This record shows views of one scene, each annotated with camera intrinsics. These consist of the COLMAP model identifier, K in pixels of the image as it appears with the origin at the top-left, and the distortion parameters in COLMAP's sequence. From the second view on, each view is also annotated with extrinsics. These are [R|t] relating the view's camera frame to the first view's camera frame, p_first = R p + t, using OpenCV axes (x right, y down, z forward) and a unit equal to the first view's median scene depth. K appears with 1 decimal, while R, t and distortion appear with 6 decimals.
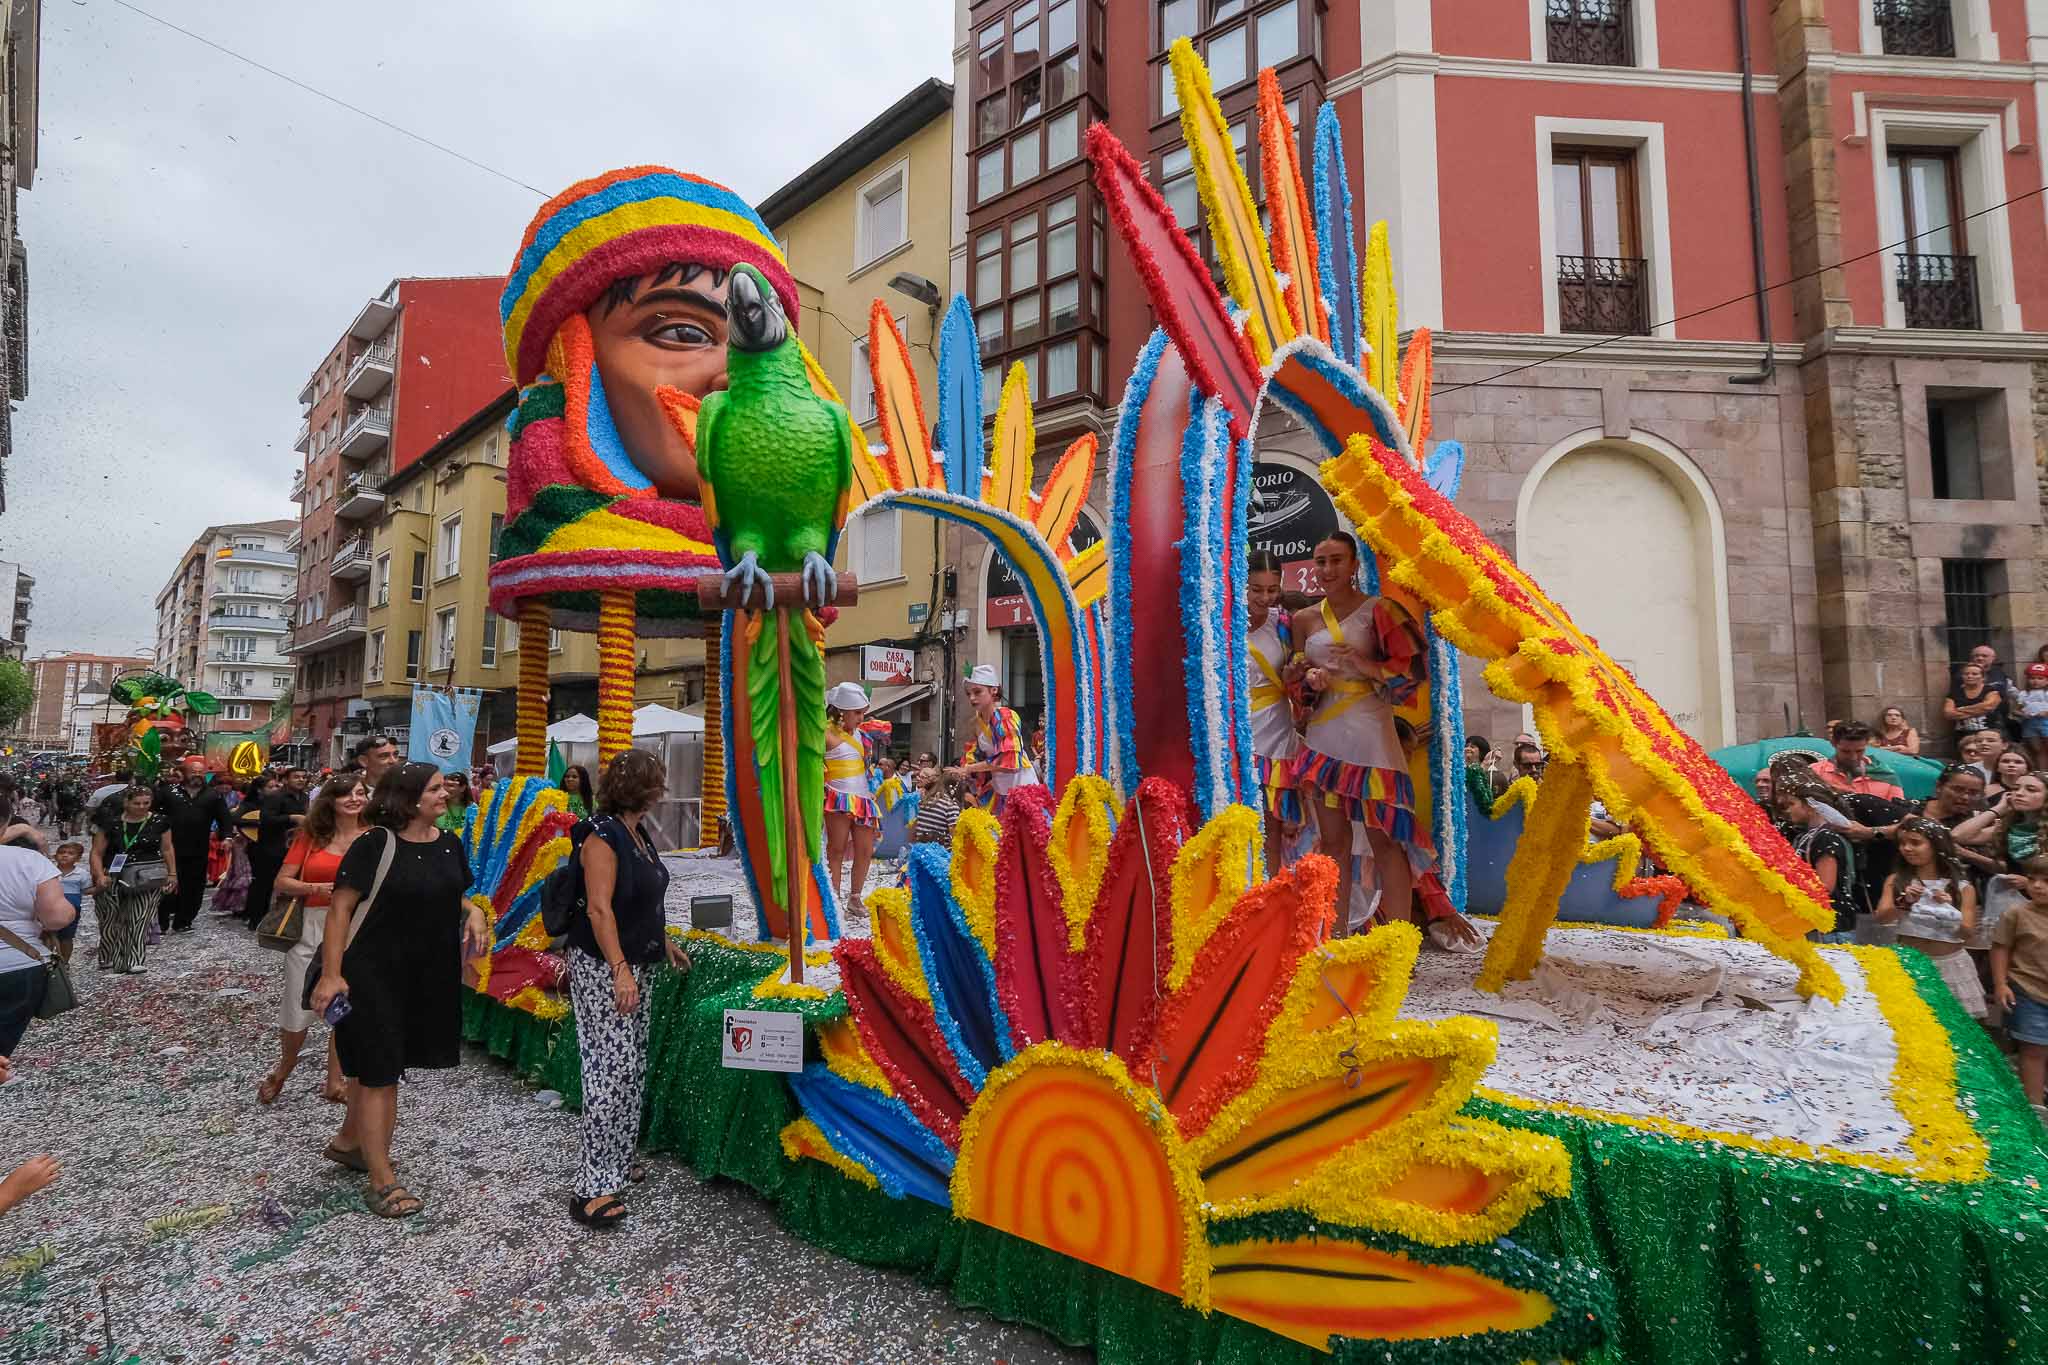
lens RADIAL K [[885.7, 0, 1022.9], [0, 885.7, 679.4], [0, 0, 1]] dist [0.004545, -0.000177]
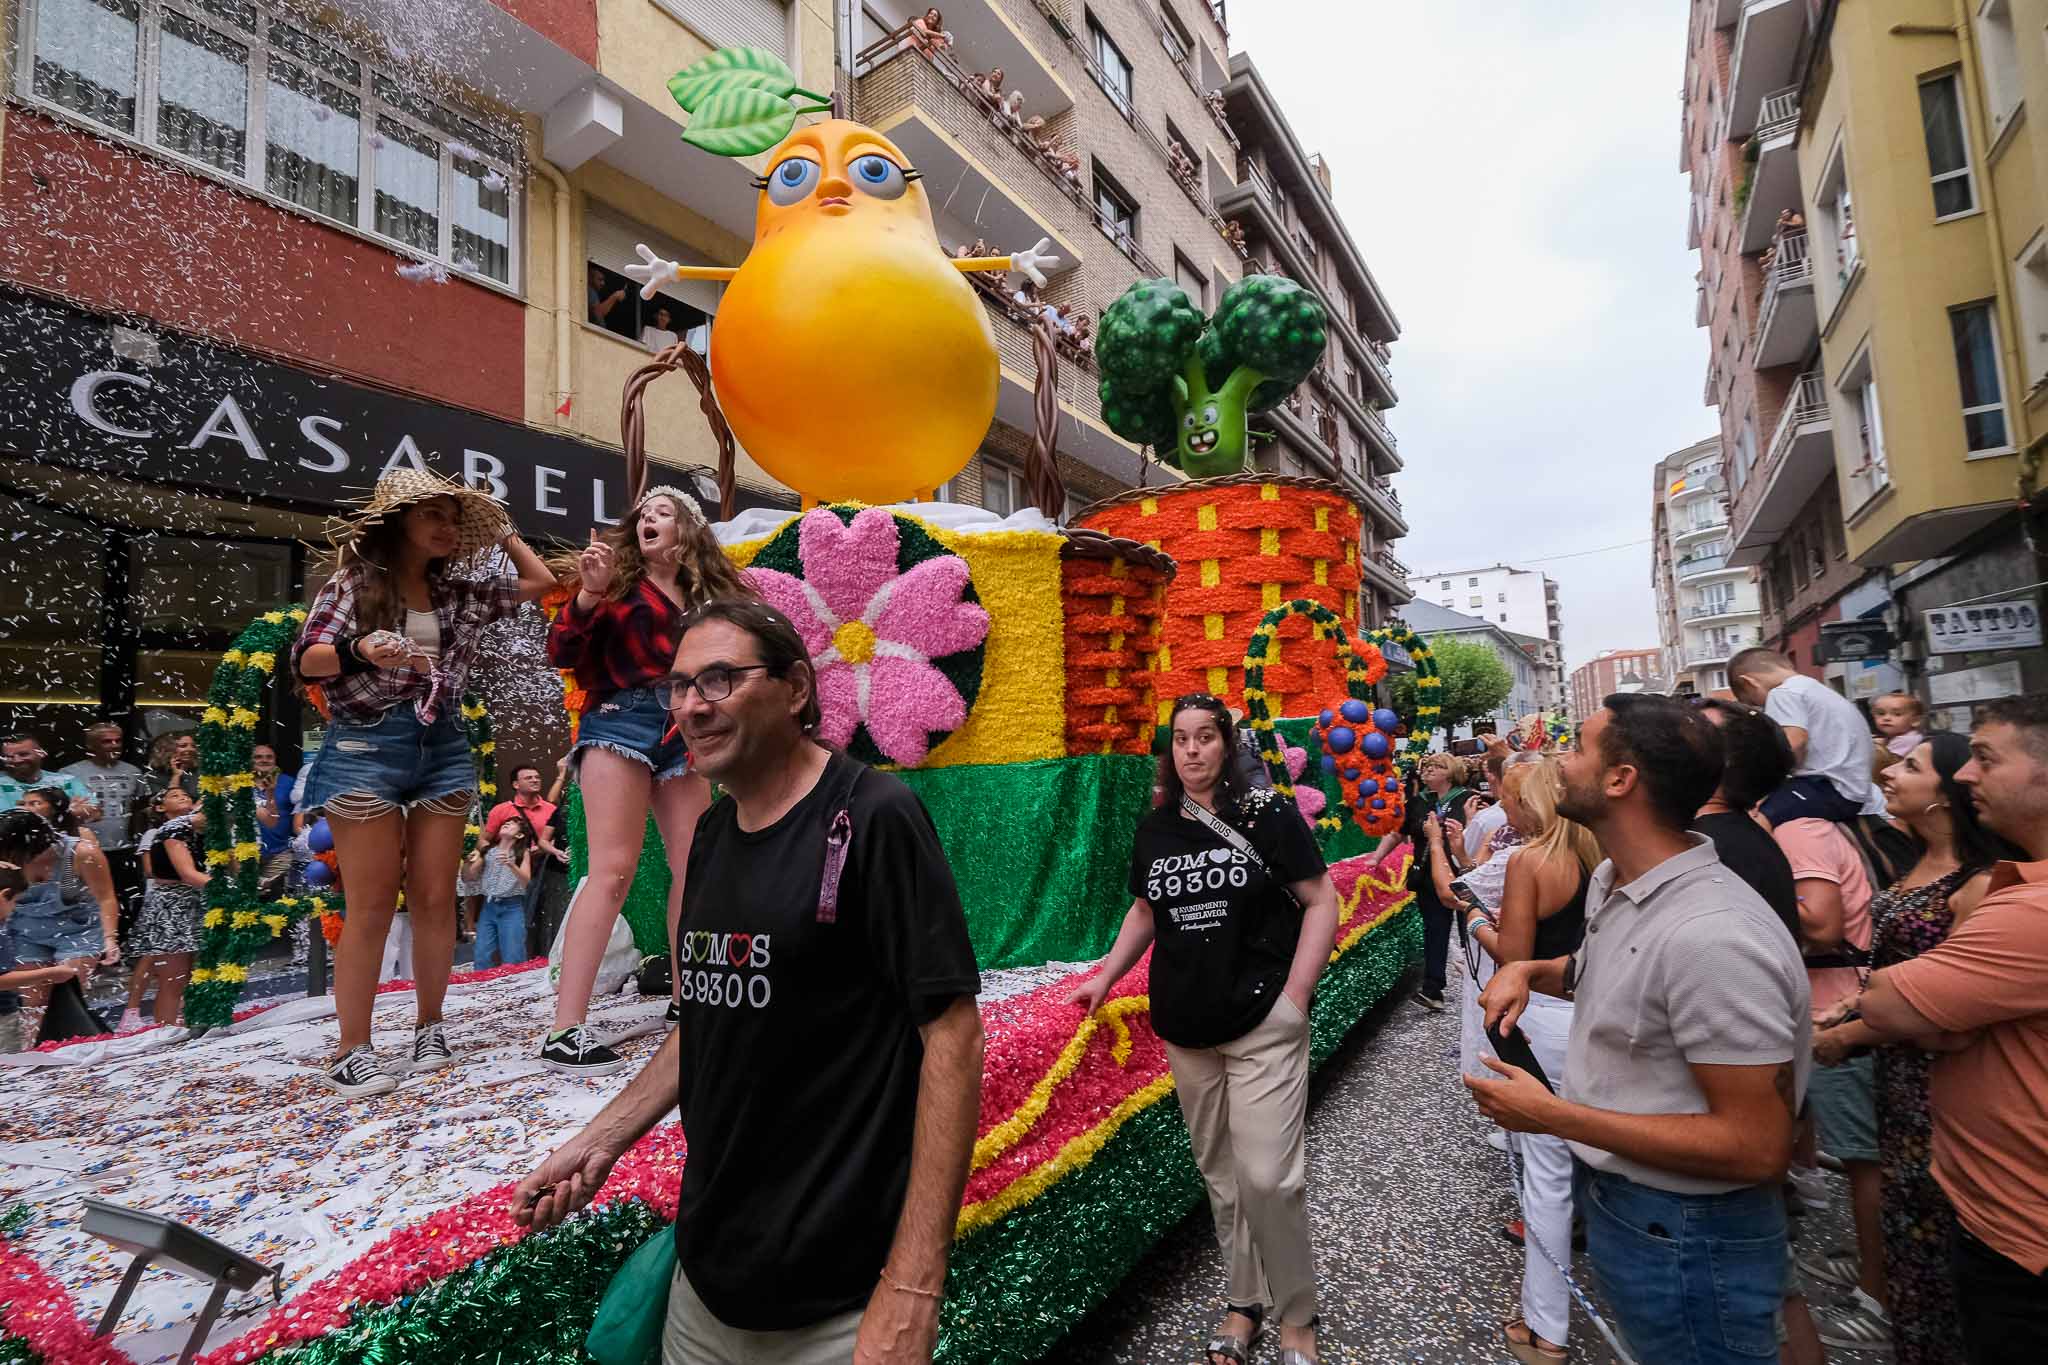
lens RADIAL K [[885.7, 0, 1029.2], [0, 885.7, 671.4], [0, 0, 1]] dist [0.004545, -0.000177]
pose [[0.139477, -0.104193, -0.984728, -0.132622], [0.112900, 0.989637, -0.088722, 0.021188], [0.983768, -0.098801, 0.149795, 0.186793]]
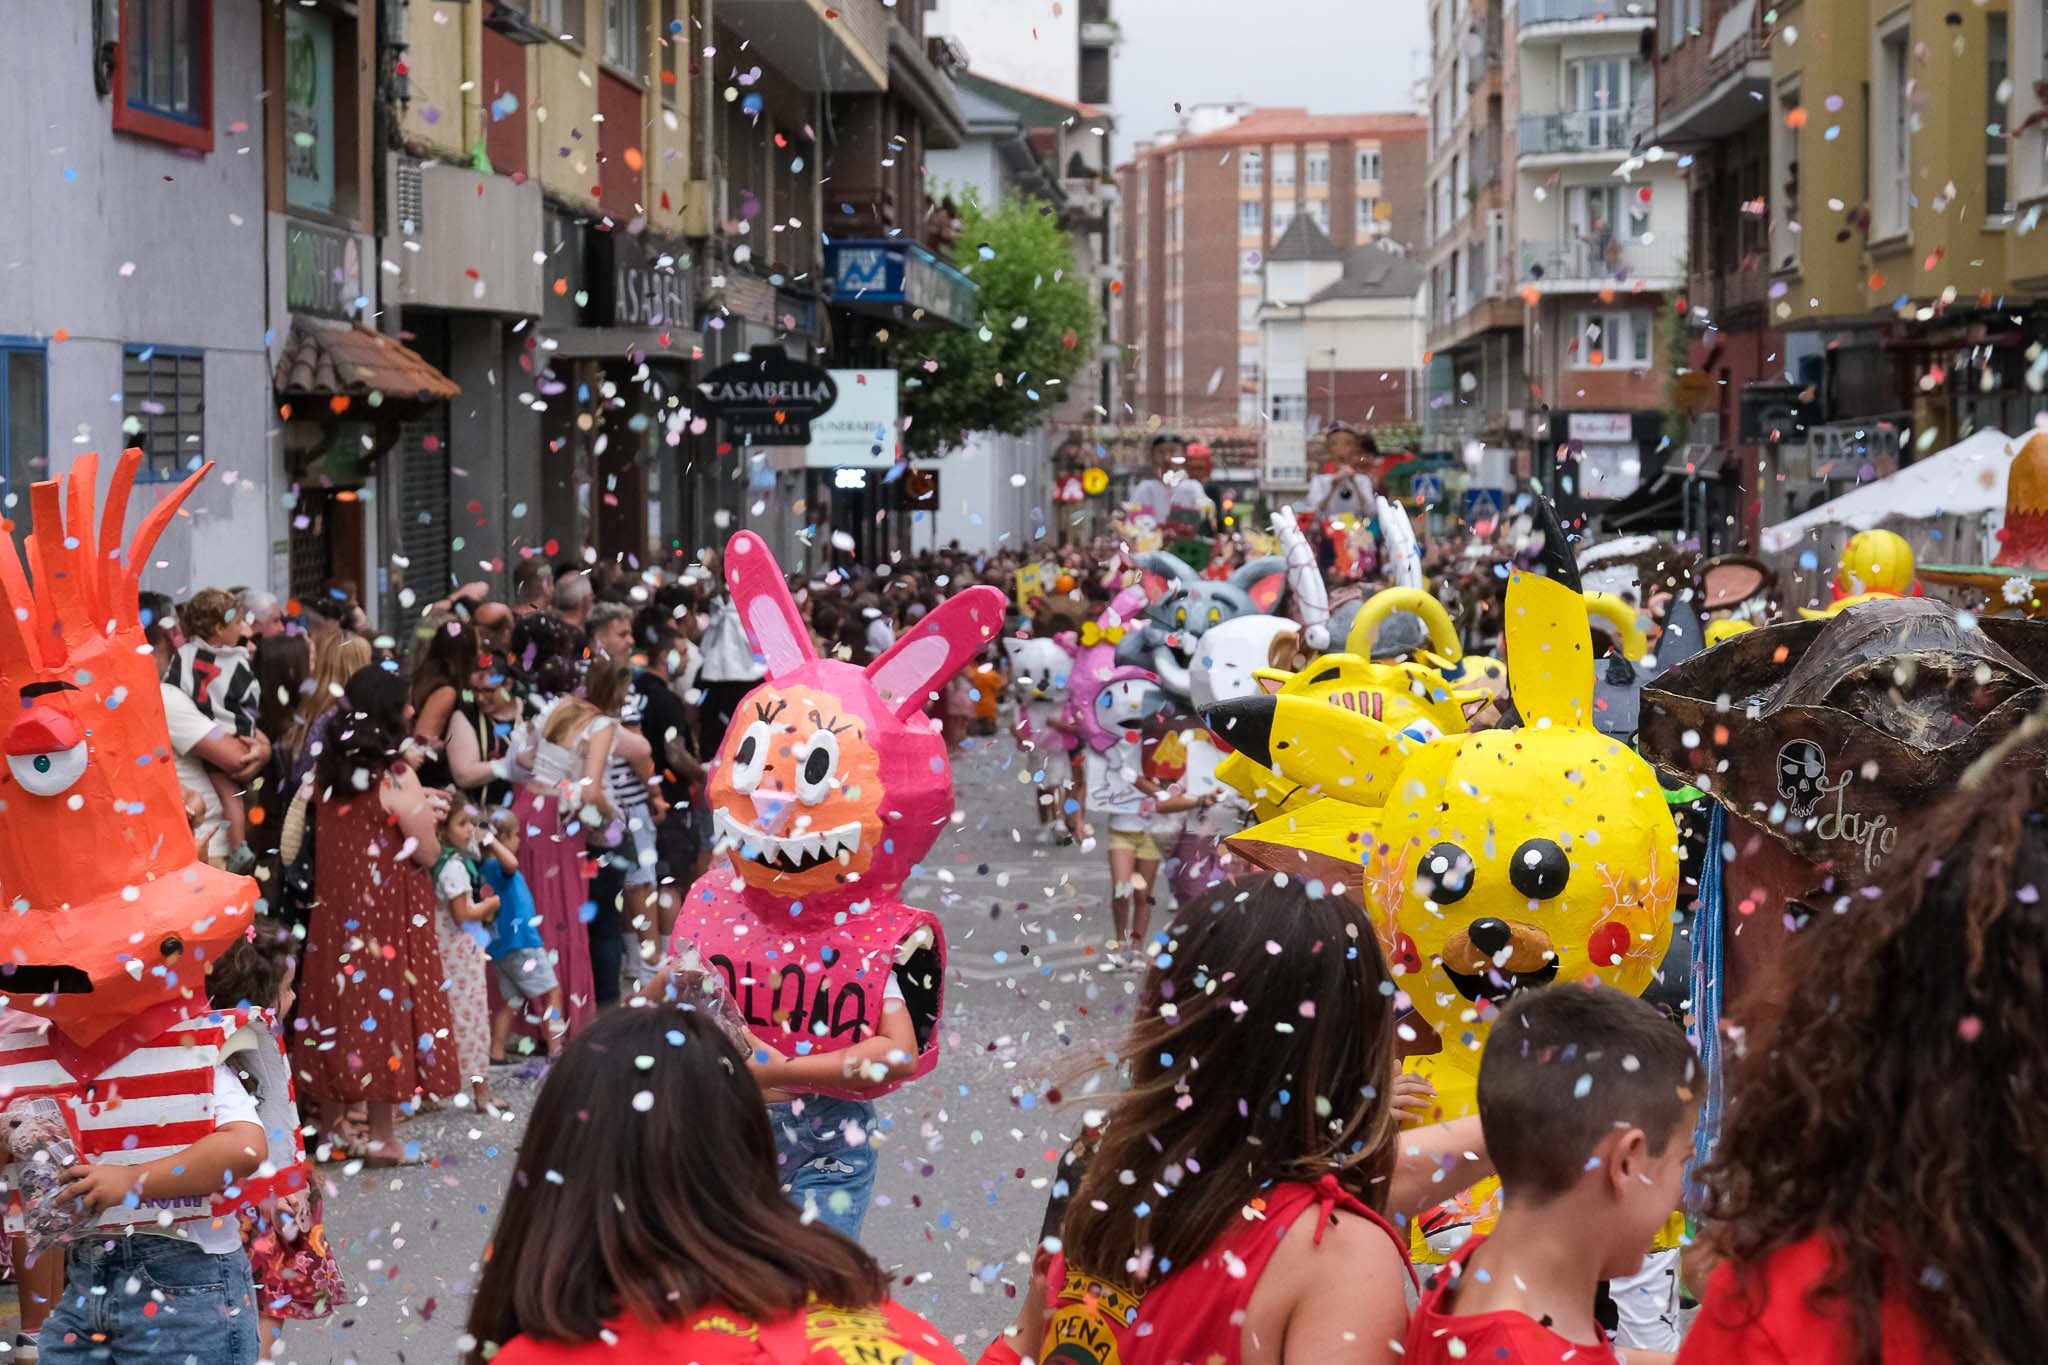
lens RADIAL K [[4935.5, 0, 1026.8], [0, 4935.5, 682.0], [0, 0, 1]] dist [0.280981, 0.000000]
pose [[0.640967, 0.027385, -0.767080, 0.109131], [0.072064, 0.992802, 0.095660, -0.011097], [0.764178, -0.116594, 0.634380, -0.069880]]
